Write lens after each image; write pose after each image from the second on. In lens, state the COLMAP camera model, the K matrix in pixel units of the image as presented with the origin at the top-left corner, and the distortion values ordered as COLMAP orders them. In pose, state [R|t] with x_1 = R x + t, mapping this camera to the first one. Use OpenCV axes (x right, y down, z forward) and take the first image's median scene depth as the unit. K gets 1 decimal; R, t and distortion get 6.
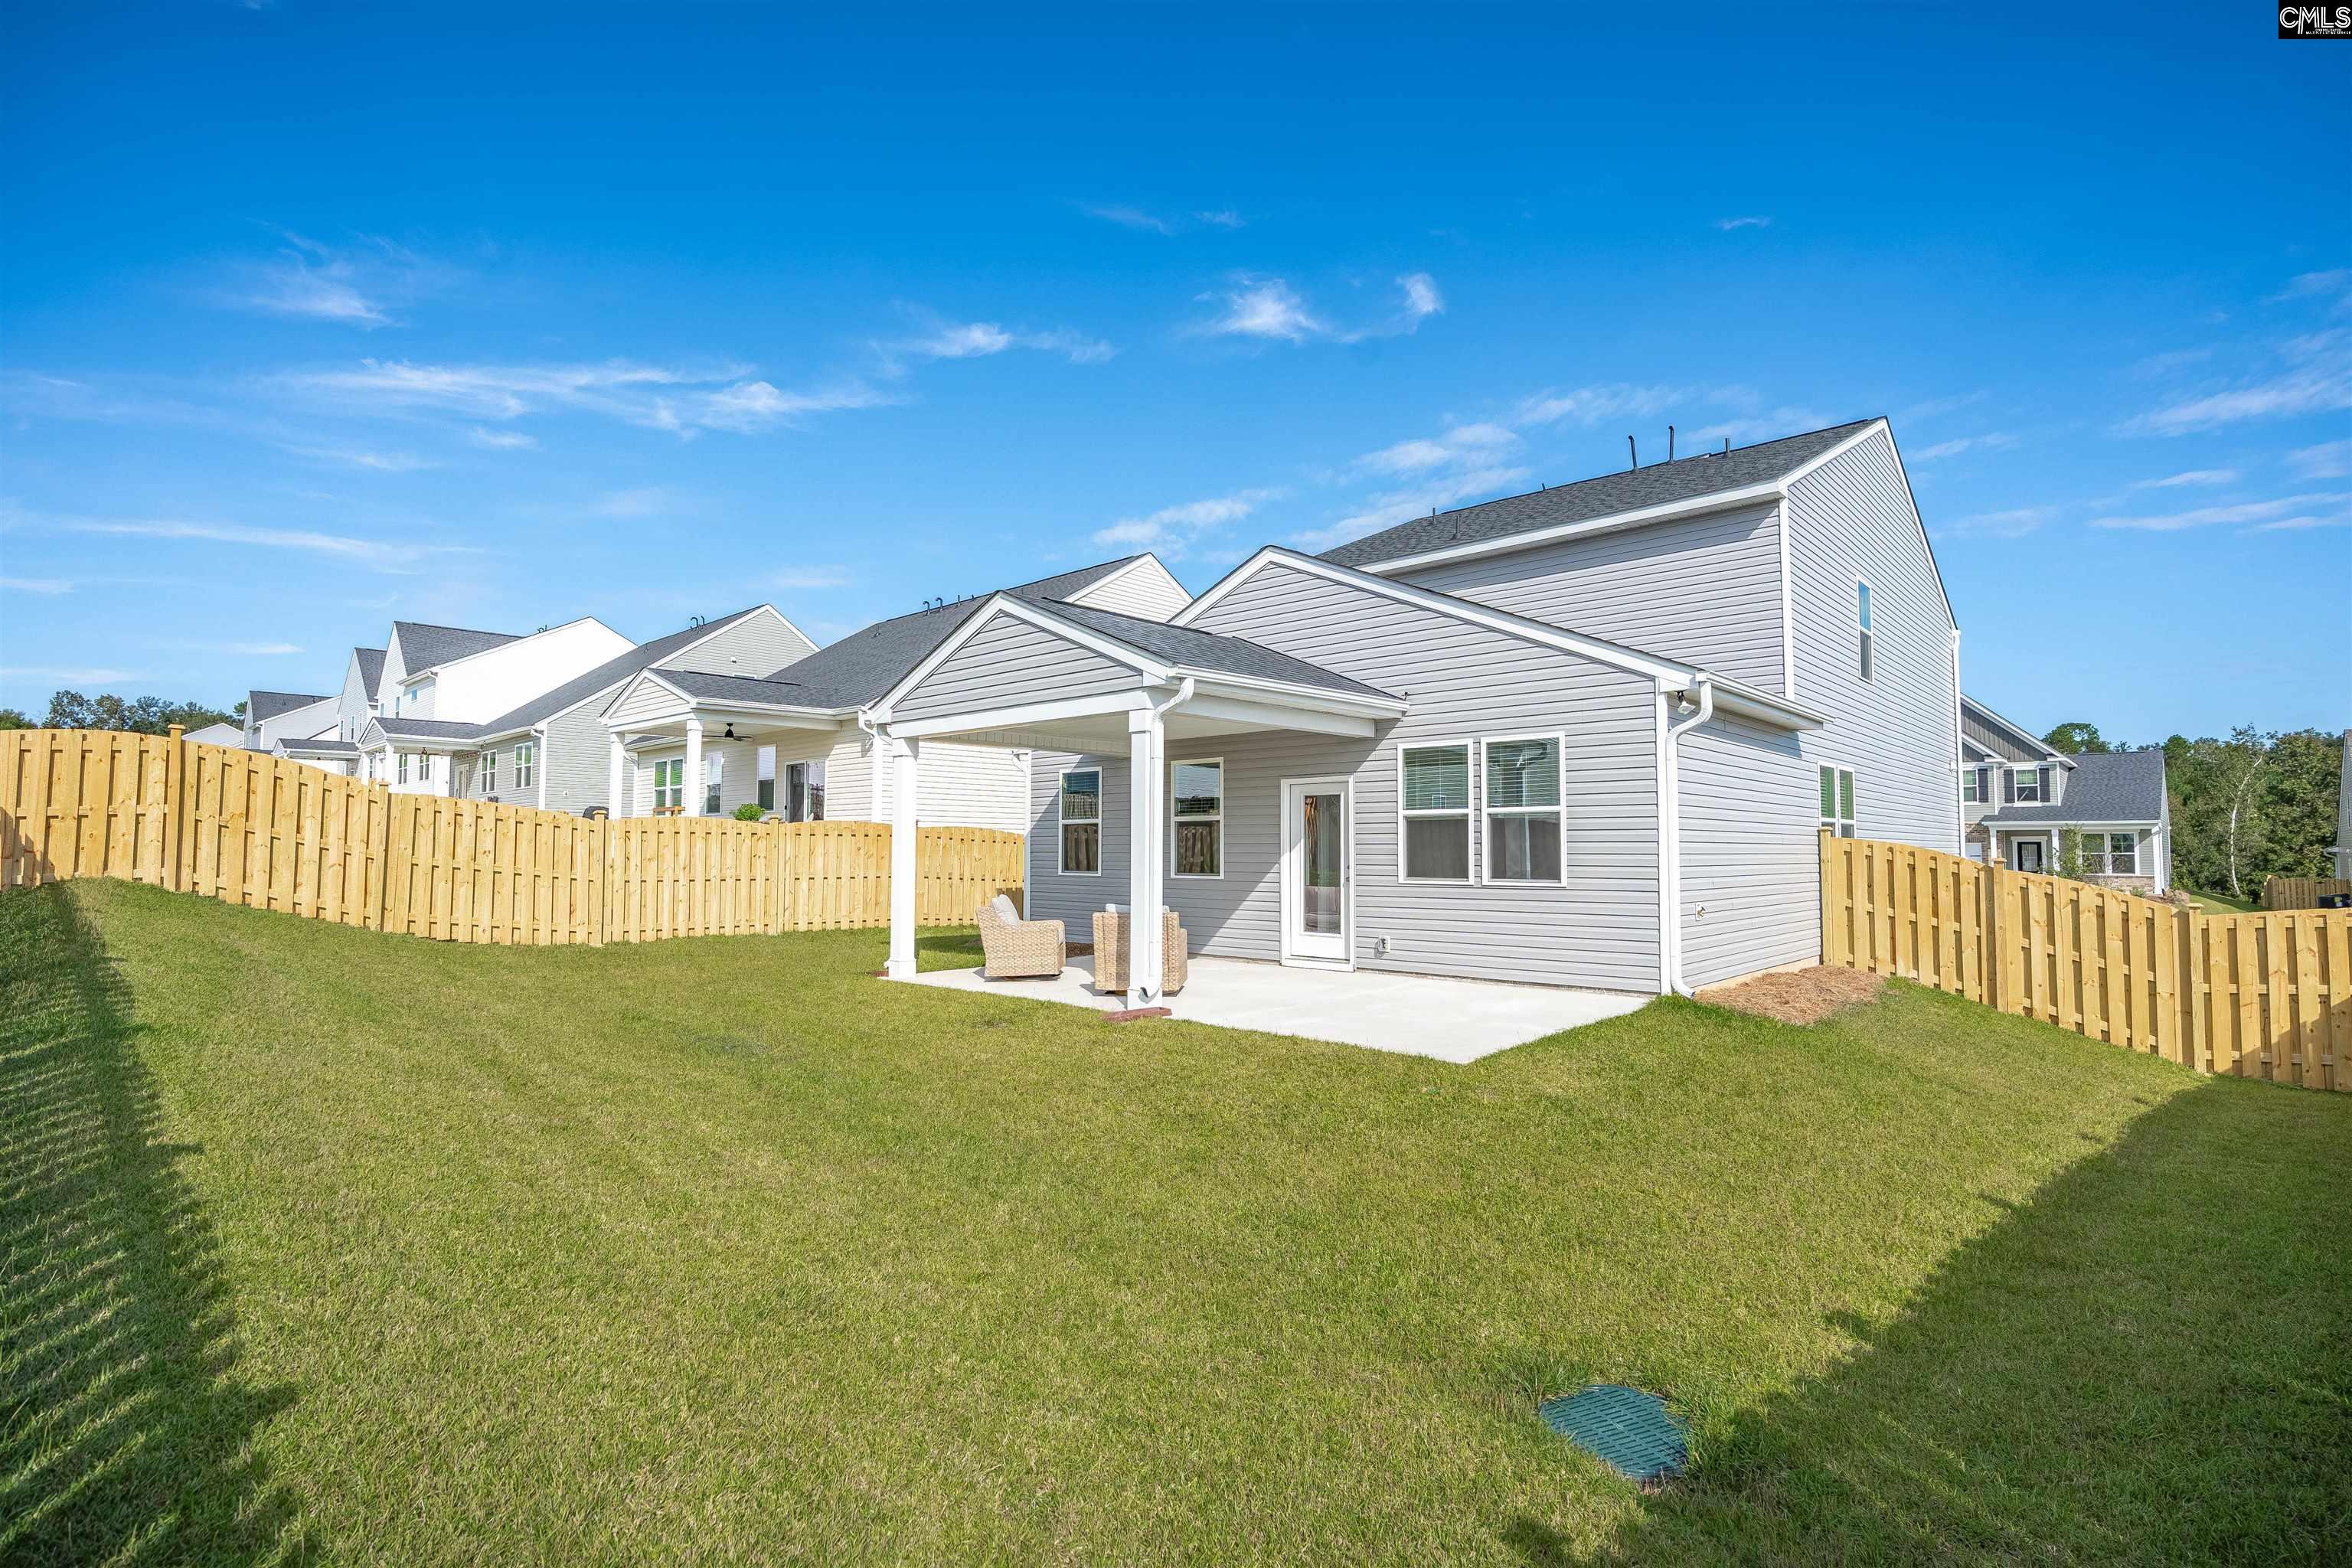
lens RADIAL K [[1119.0, 0, 1176.0], [0, 1119.0, 784.0], [0, 0, 1]] dist [-0.022591, 0.000682]
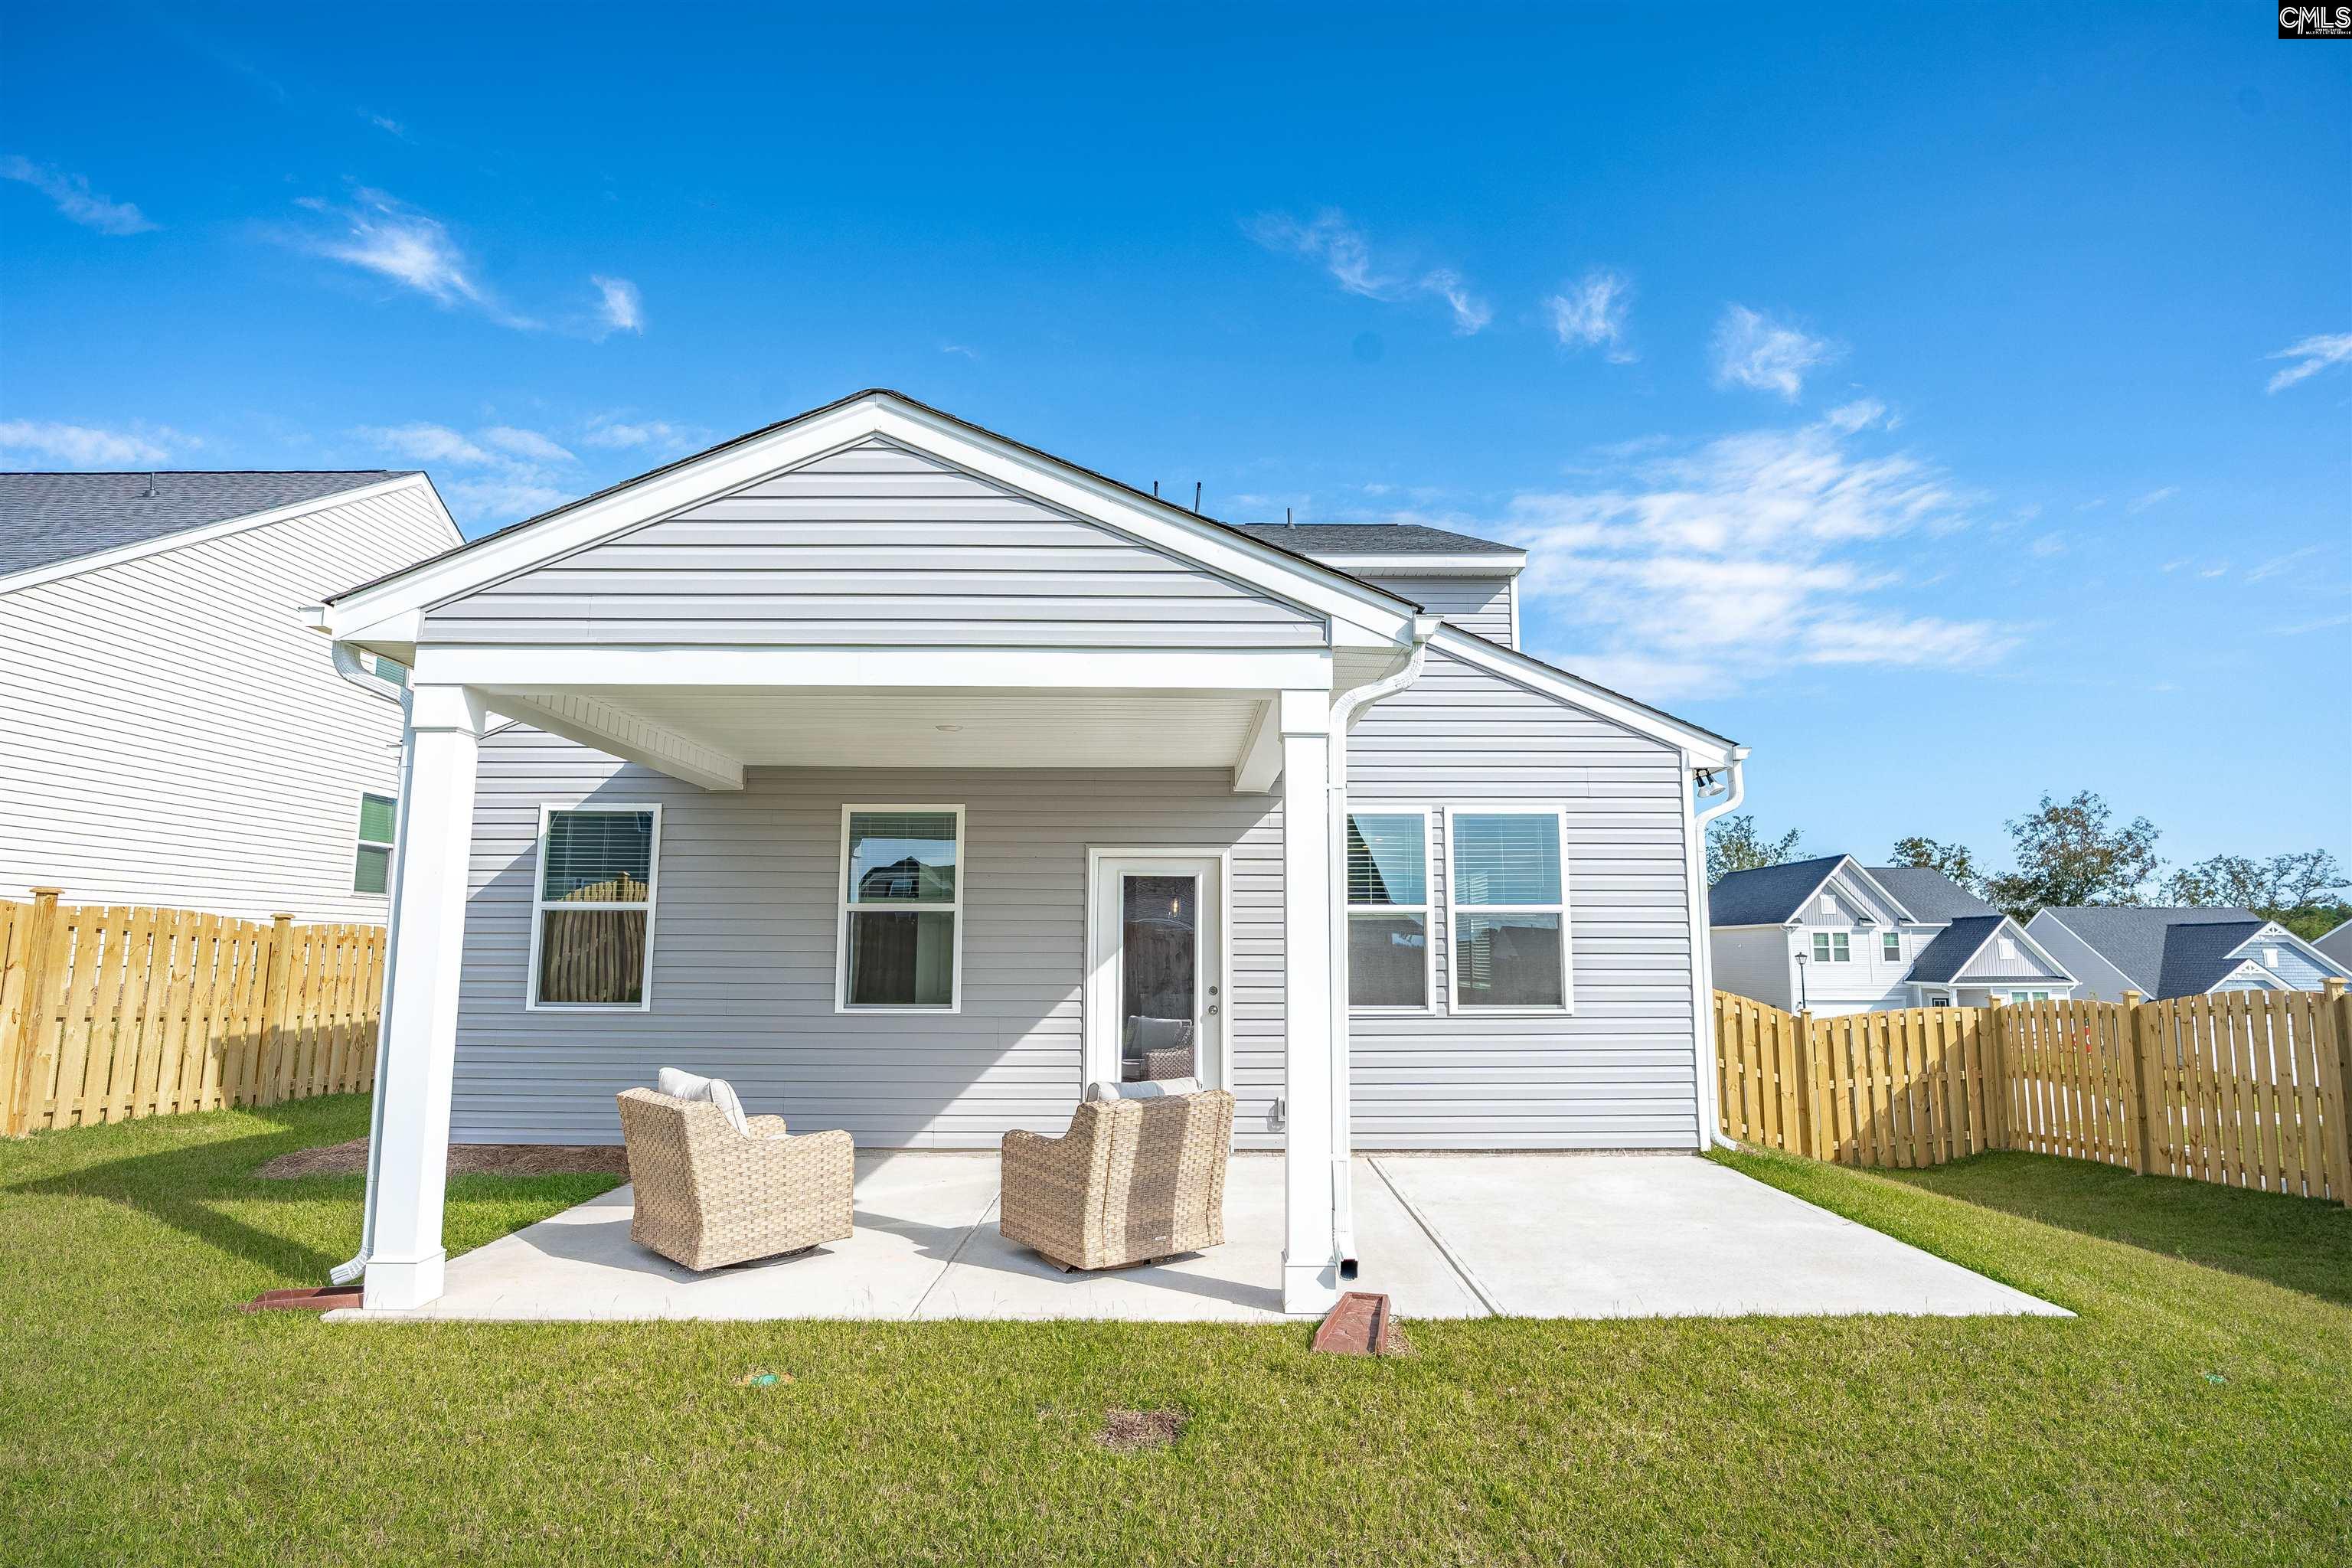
lens RADIAL K [[1226.1, 0, 1185.3], [0, 1226.1, 799.8], [0, 0, 1]] dist [-0.034233, -0.000243]
pose [[0.717234, 0.087518, 0.691315, -0.374139], [-0.043298, 0.995762, -0.081139, 0.024393], [-0.695486, 0.028264, 0.717983, 0.536947]]
